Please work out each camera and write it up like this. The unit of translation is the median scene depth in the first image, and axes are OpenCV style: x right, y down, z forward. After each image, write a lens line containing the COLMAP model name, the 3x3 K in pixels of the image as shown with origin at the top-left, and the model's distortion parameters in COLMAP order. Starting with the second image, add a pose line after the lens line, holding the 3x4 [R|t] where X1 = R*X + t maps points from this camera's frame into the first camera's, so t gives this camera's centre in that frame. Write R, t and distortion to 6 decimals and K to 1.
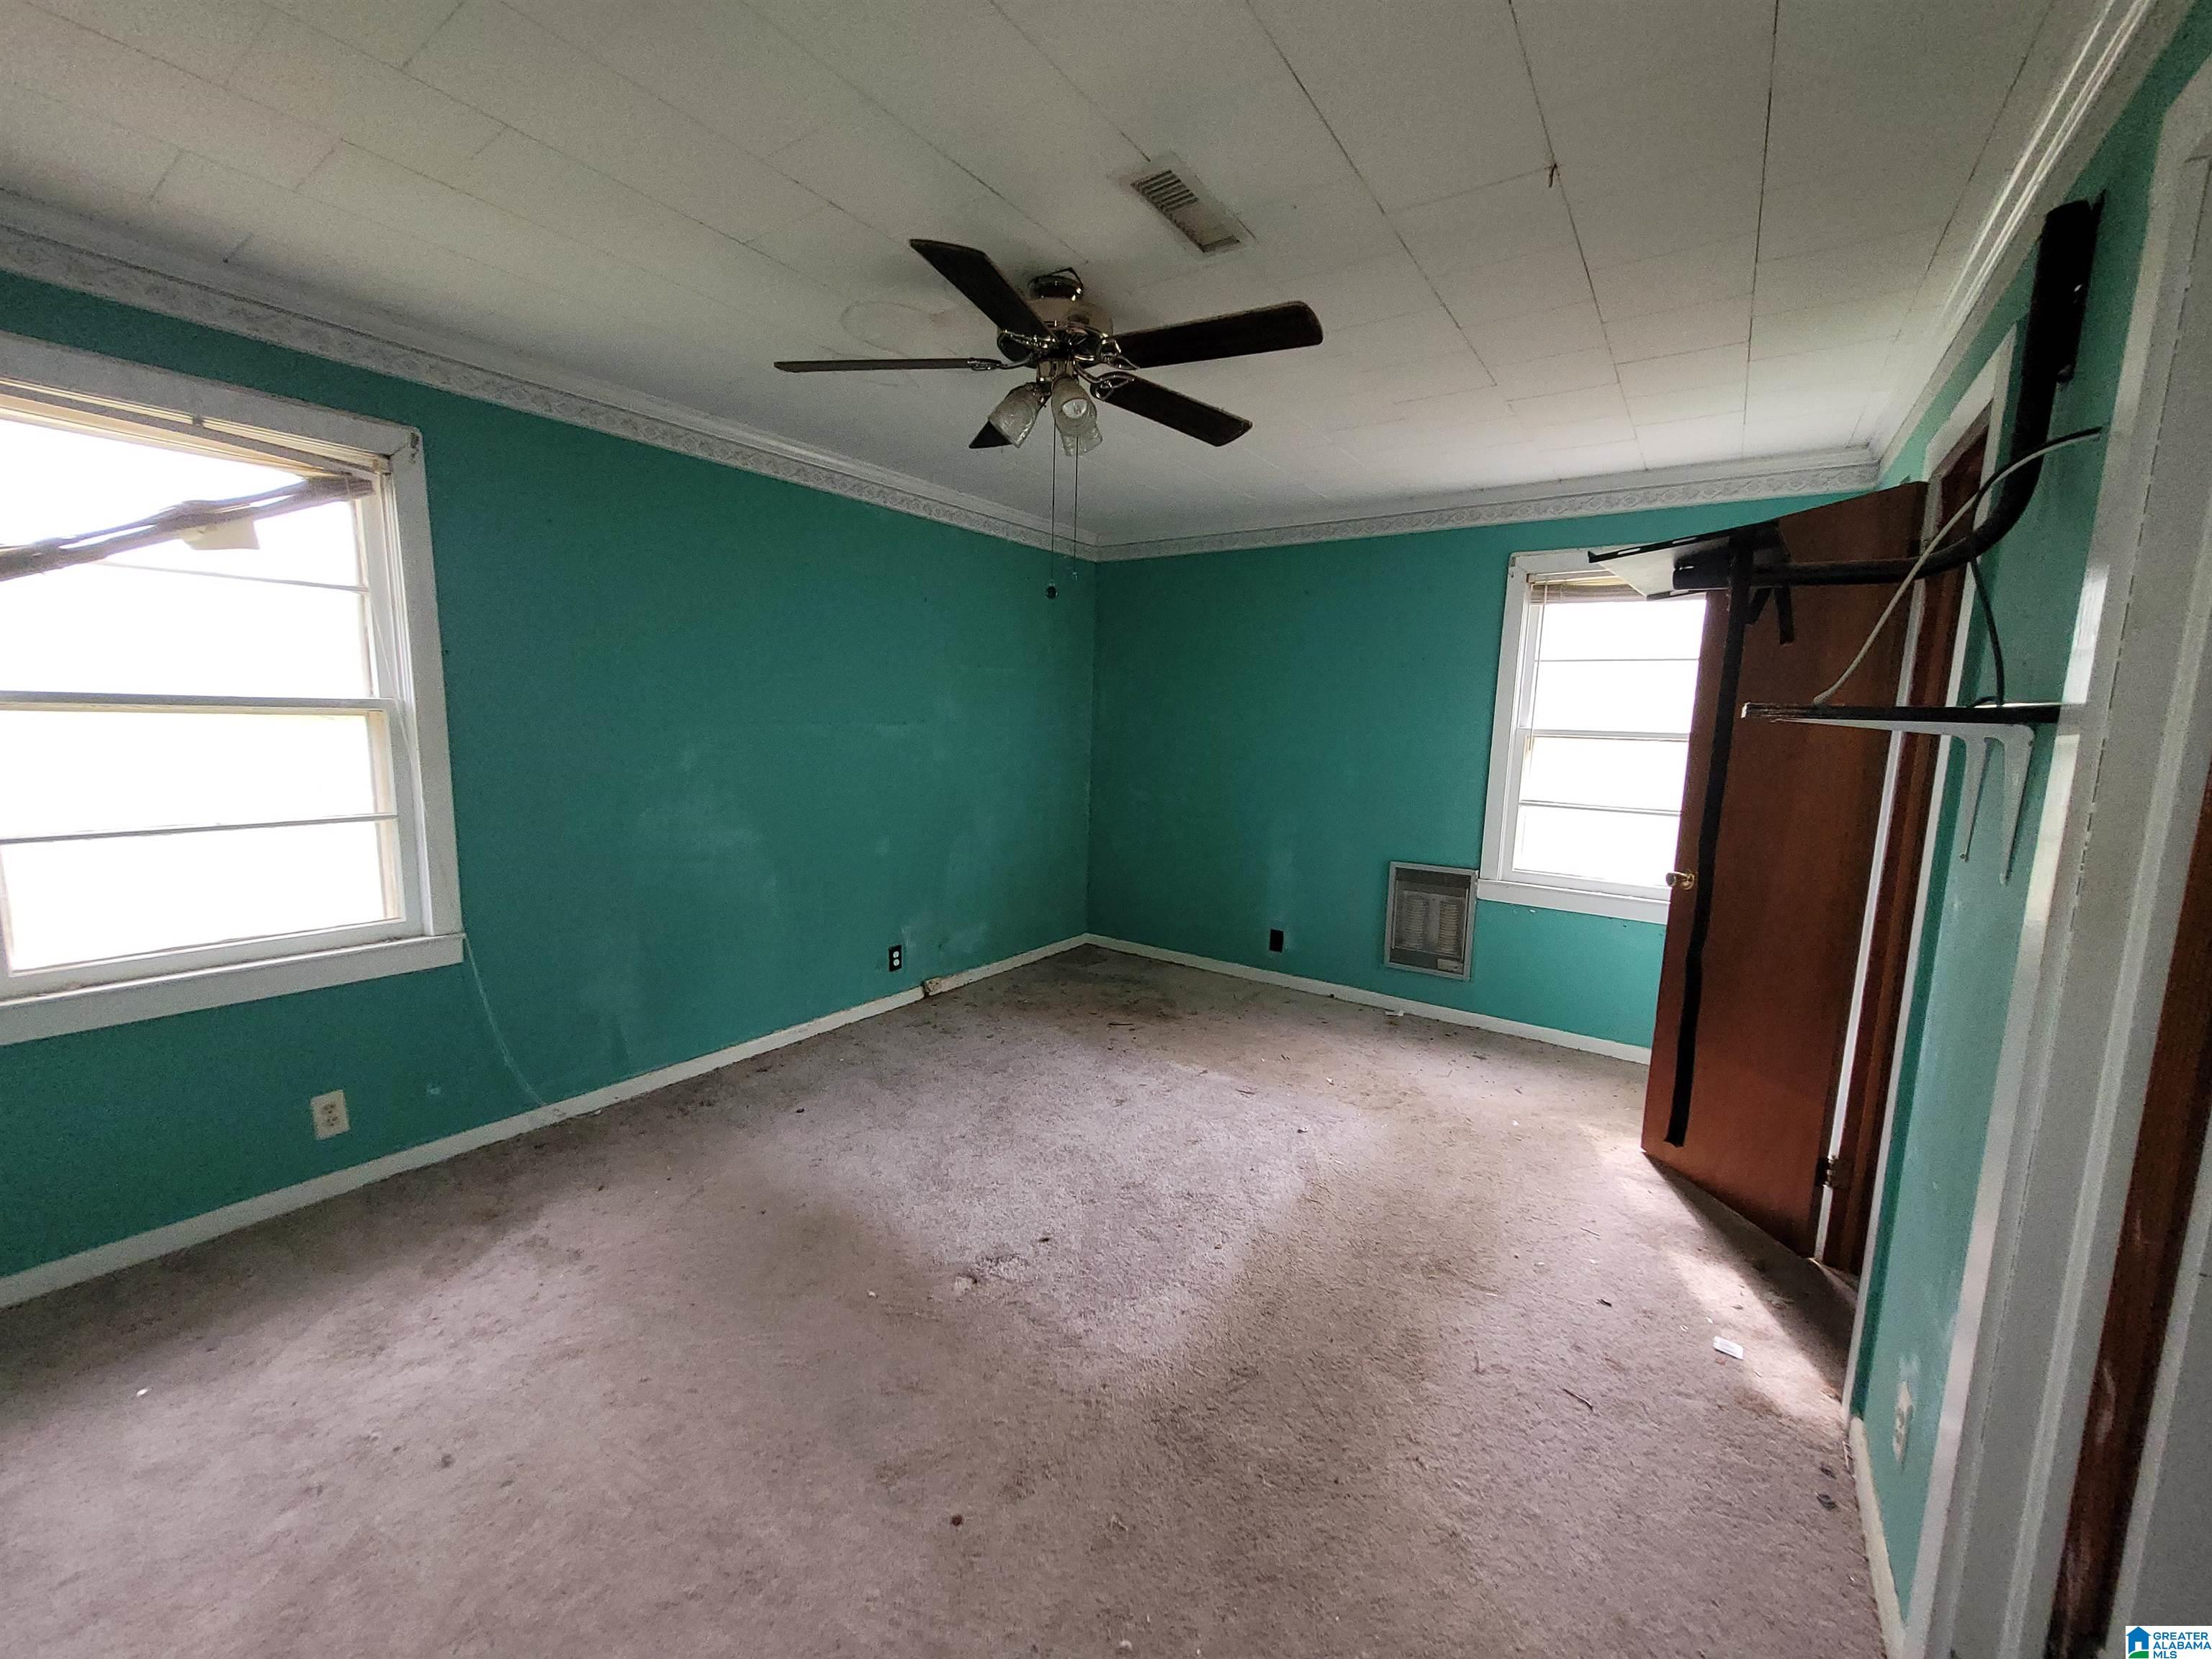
lens RADIAL K [[864.5, 0, 1106.3], [0, 864.5, 836.8], [0, 0, 1]] dist [0.002603, -0.000777]
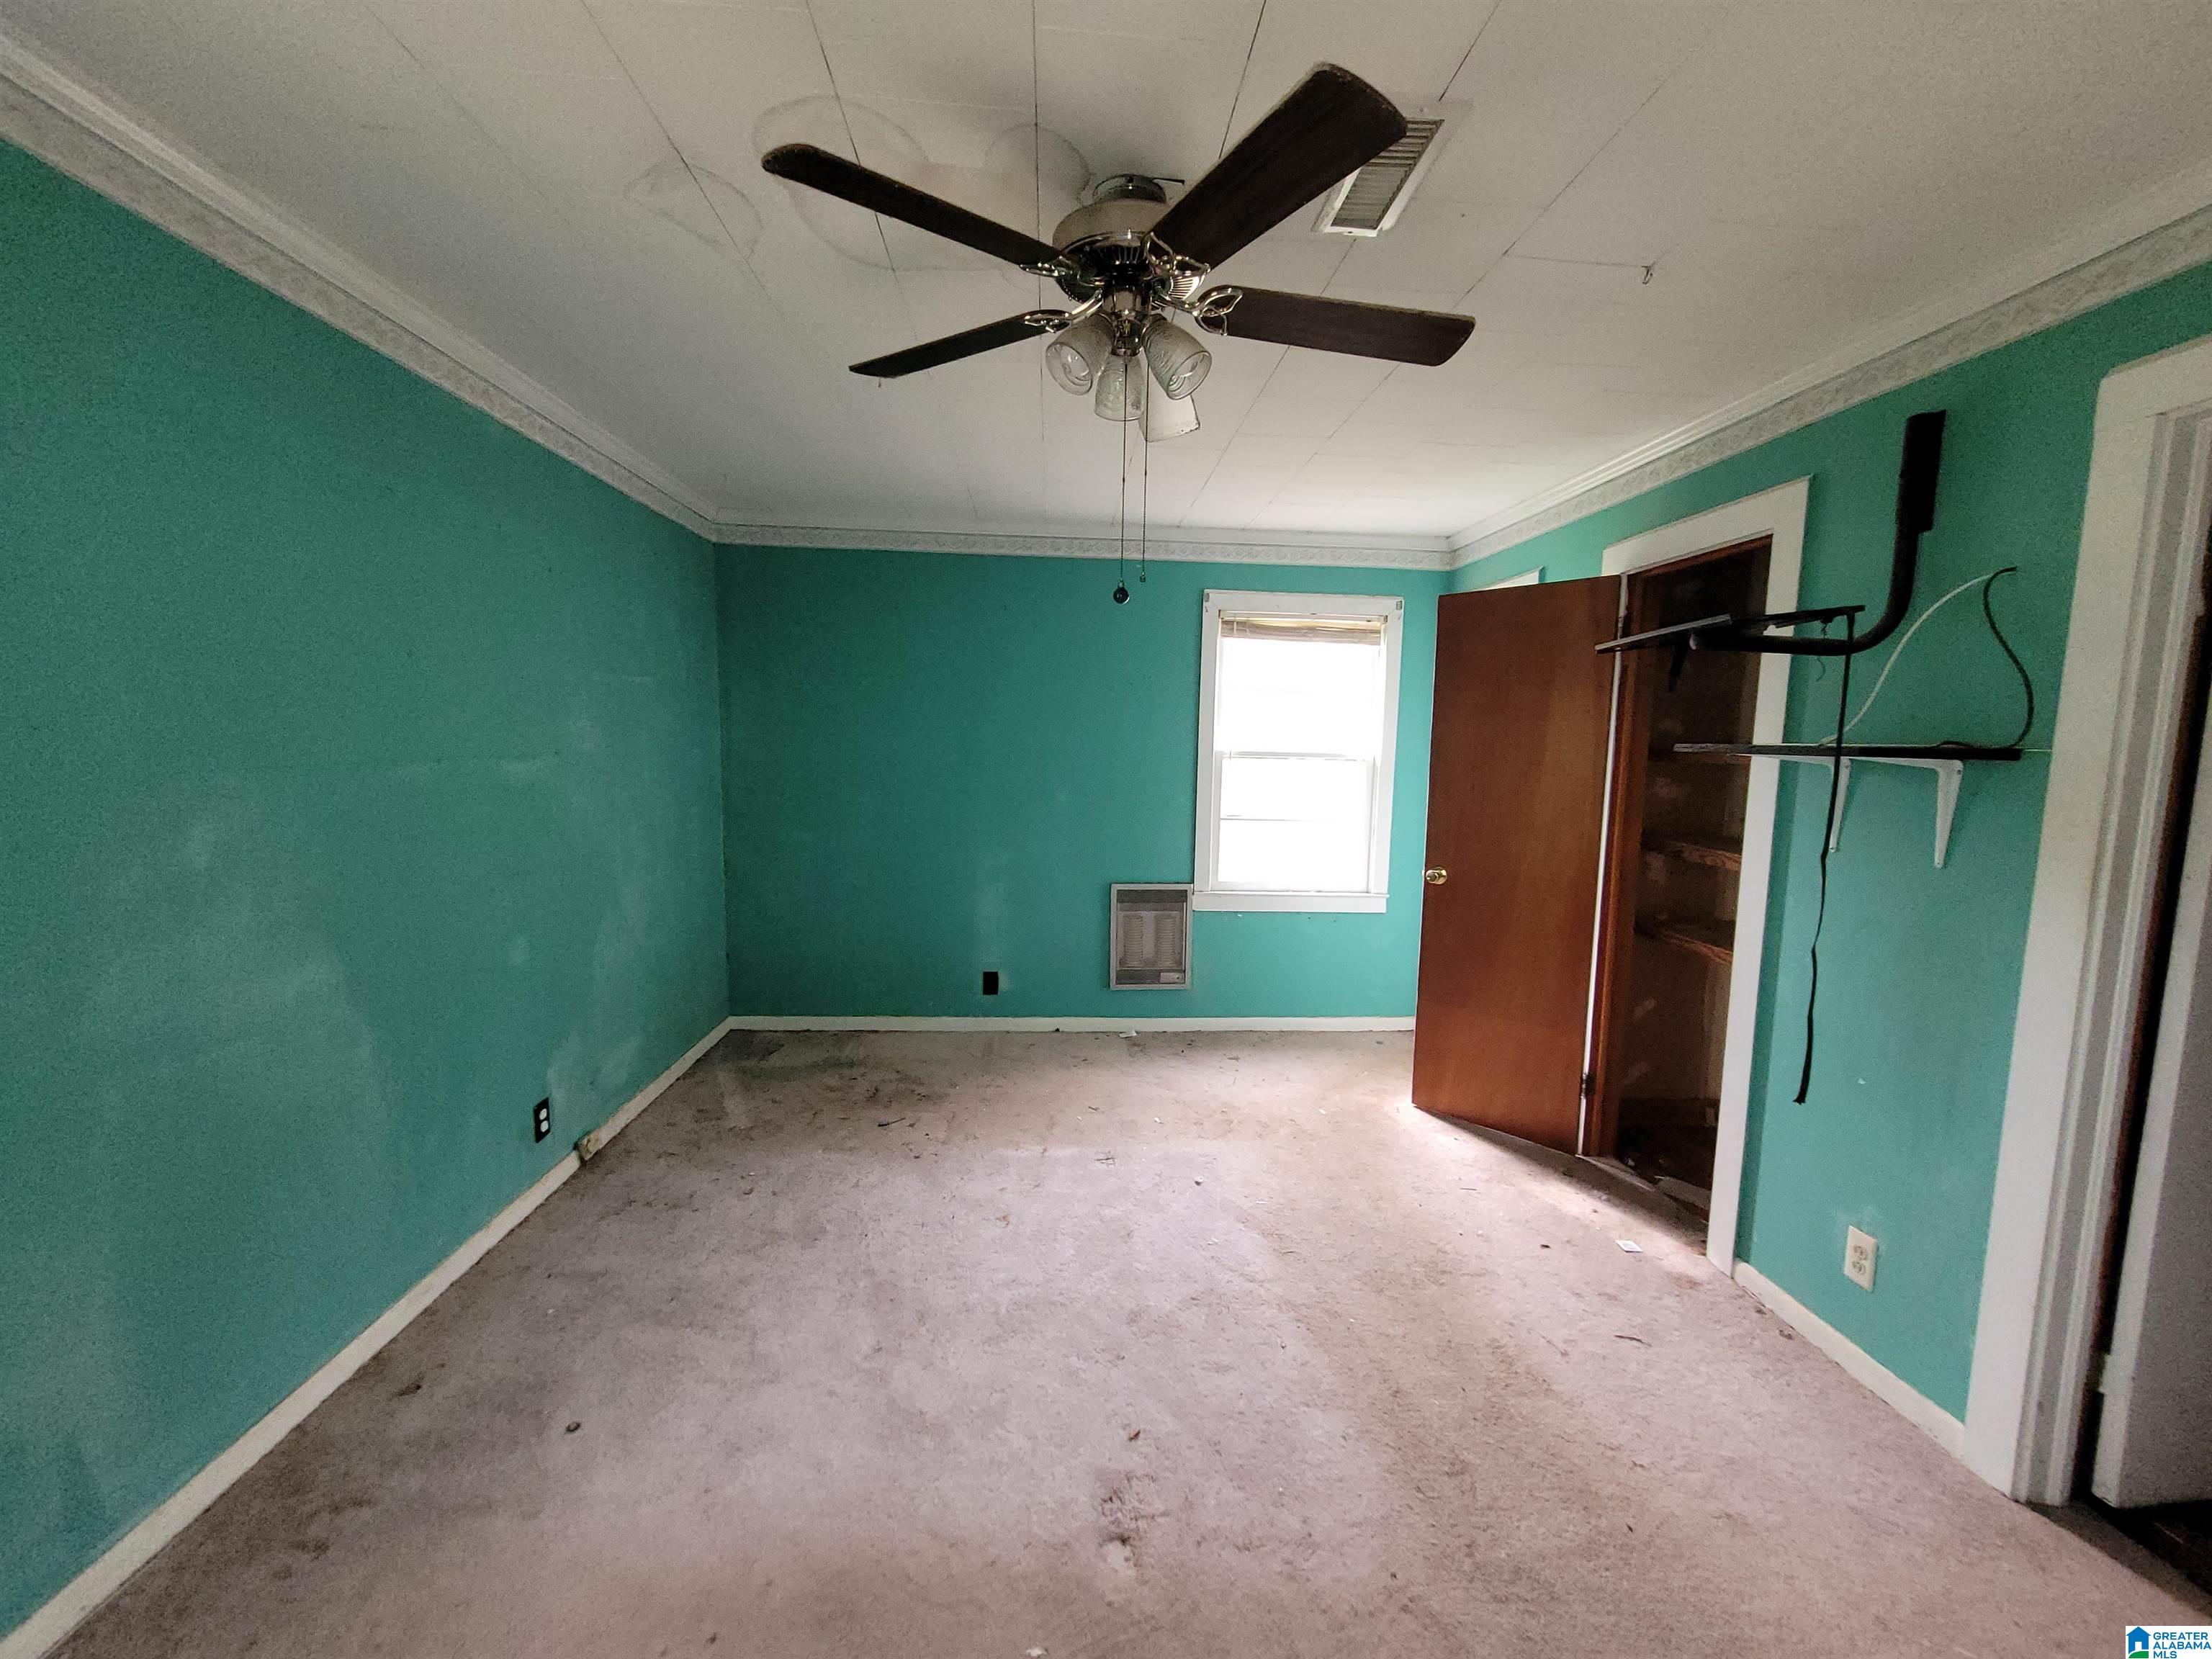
lens RADIAL K [[864.5, 0, 1103.5], [0, 864.5, 837.8], [0, 0, 1]] dist [0.002603, -0.000777]
pose [[0.780470, -0.078977, 0.620185, -0.314727], [0.085874, 0.996129, 0.018783, -0.048034], [-0.619268, 0.038598, 0.784231, 0.233938]]
